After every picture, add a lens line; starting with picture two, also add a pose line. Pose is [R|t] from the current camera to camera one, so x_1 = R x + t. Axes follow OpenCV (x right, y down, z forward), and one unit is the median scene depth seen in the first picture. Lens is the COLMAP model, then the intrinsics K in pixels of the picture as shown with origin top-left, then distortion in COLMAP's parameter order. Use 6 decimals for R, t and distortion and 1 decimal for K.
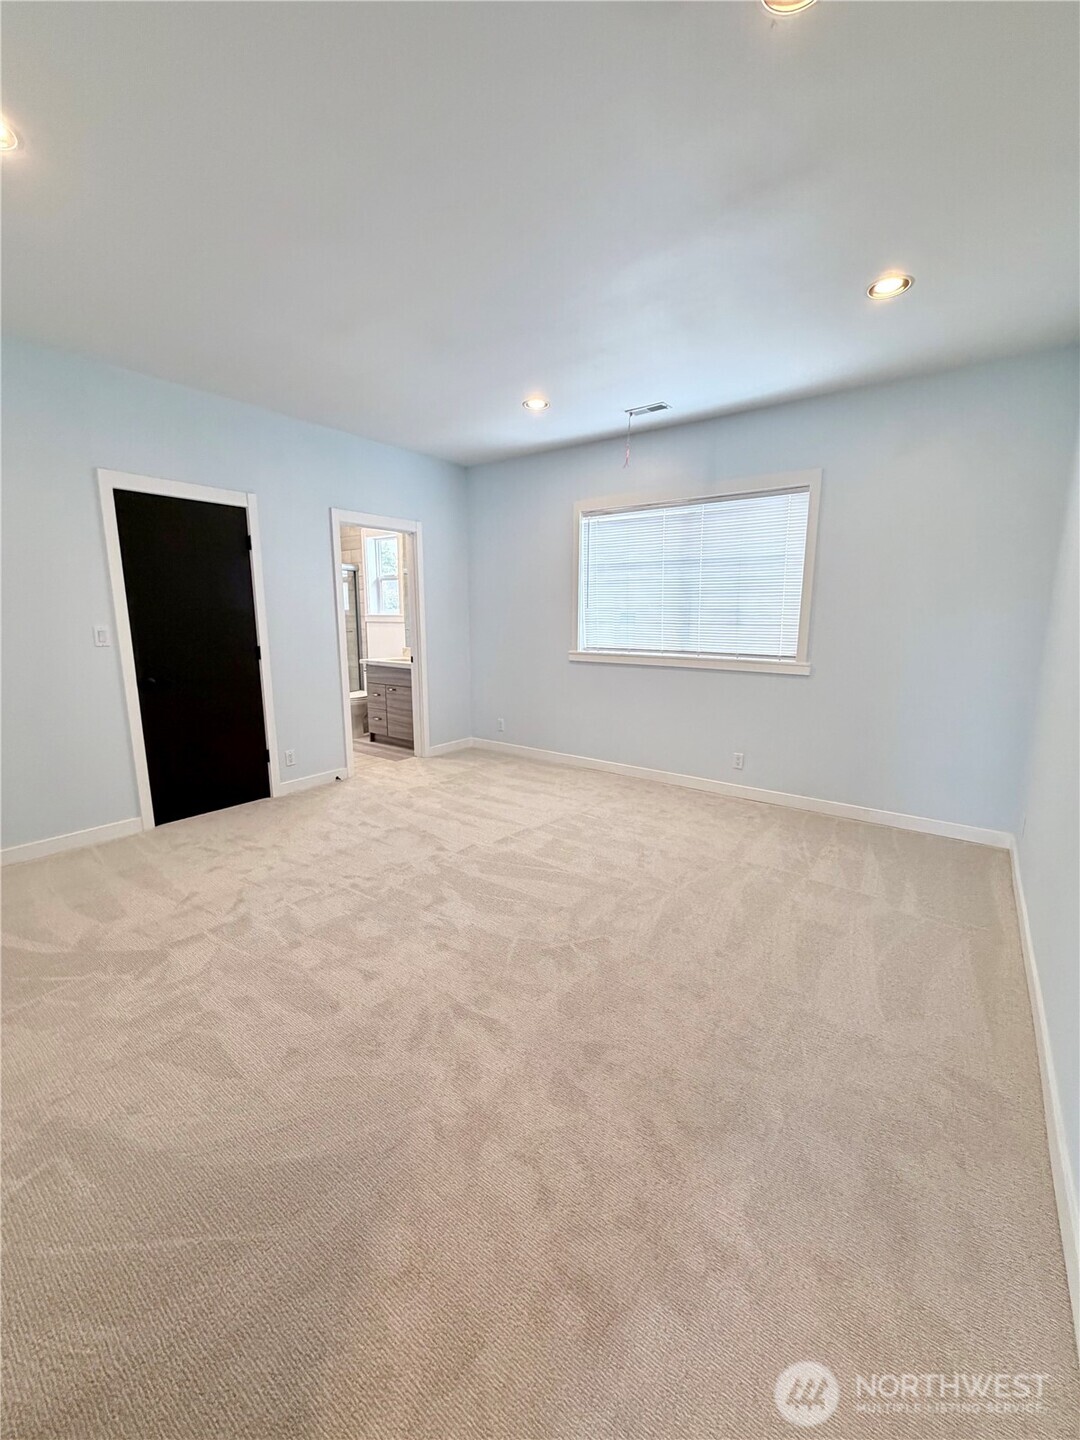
lens RADIAL K [[574.6, 0, 538.9], [0, 574.6, 720.0], [0, 0, 1]] dist [-0.000095, -0.000200]
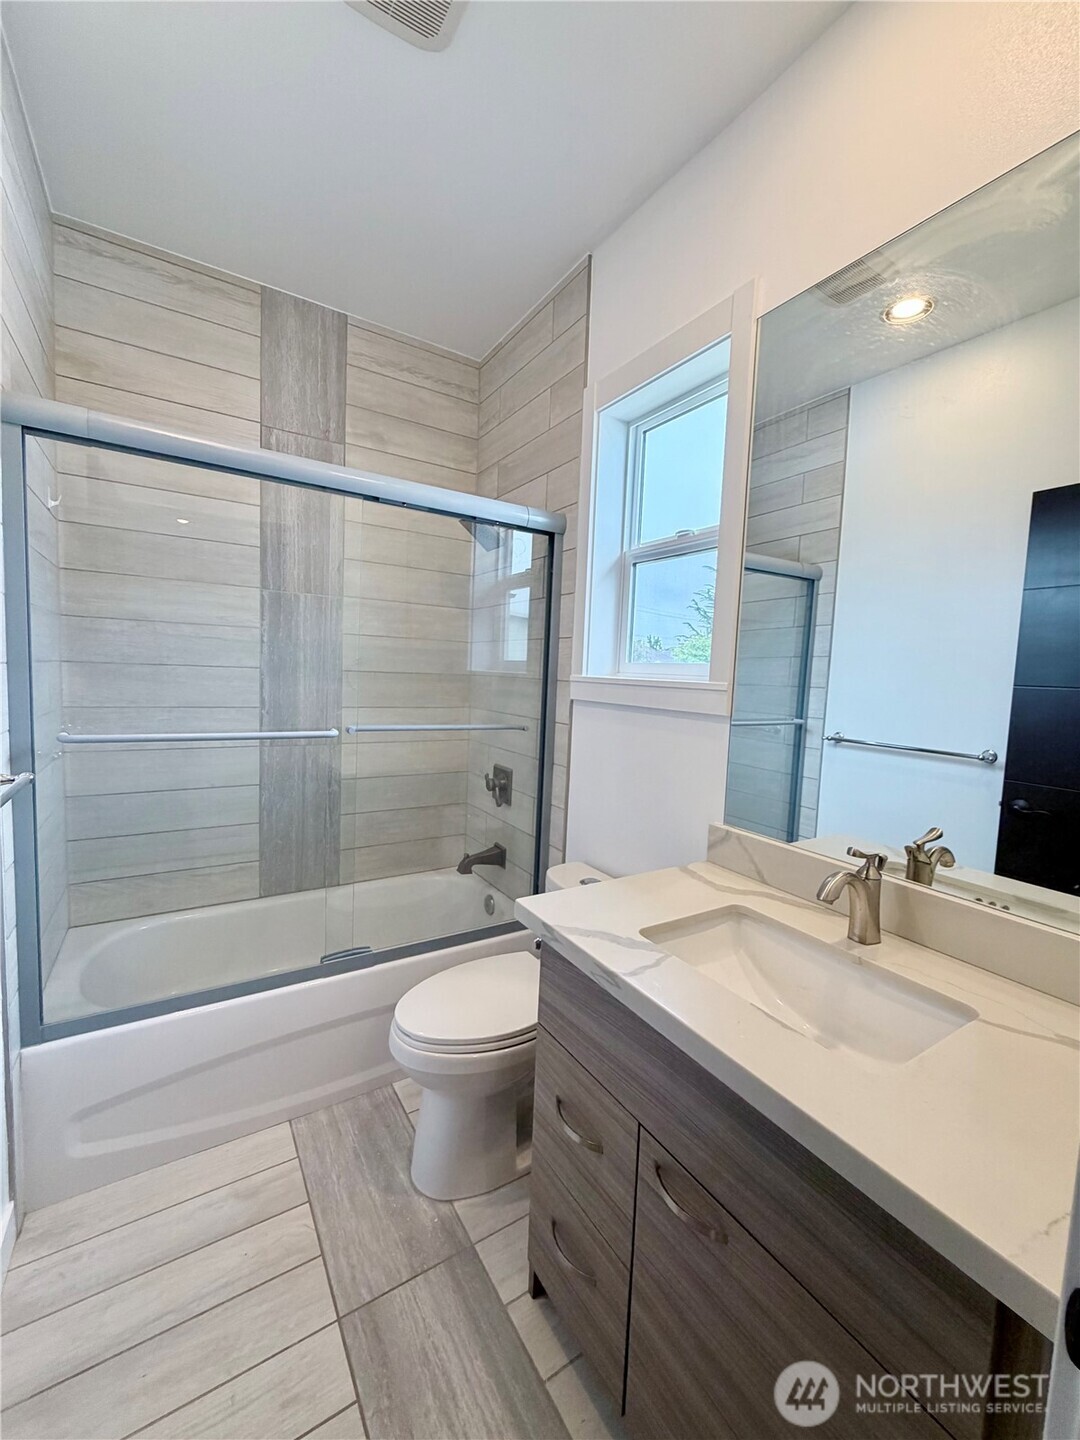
lens RADIAL K [[574.6, 0, 535.7], [0, 574.6, 717.7], [0, 0, 1]] dist [-0.000095, -0.000200]
pose [[0.937926, 0.058979, -0.341785, -0.217944], [-0.094679, 0.991547, -0.088715, -0.134489], [0.333663, 0.115568, 0.935582, 0.720937]]
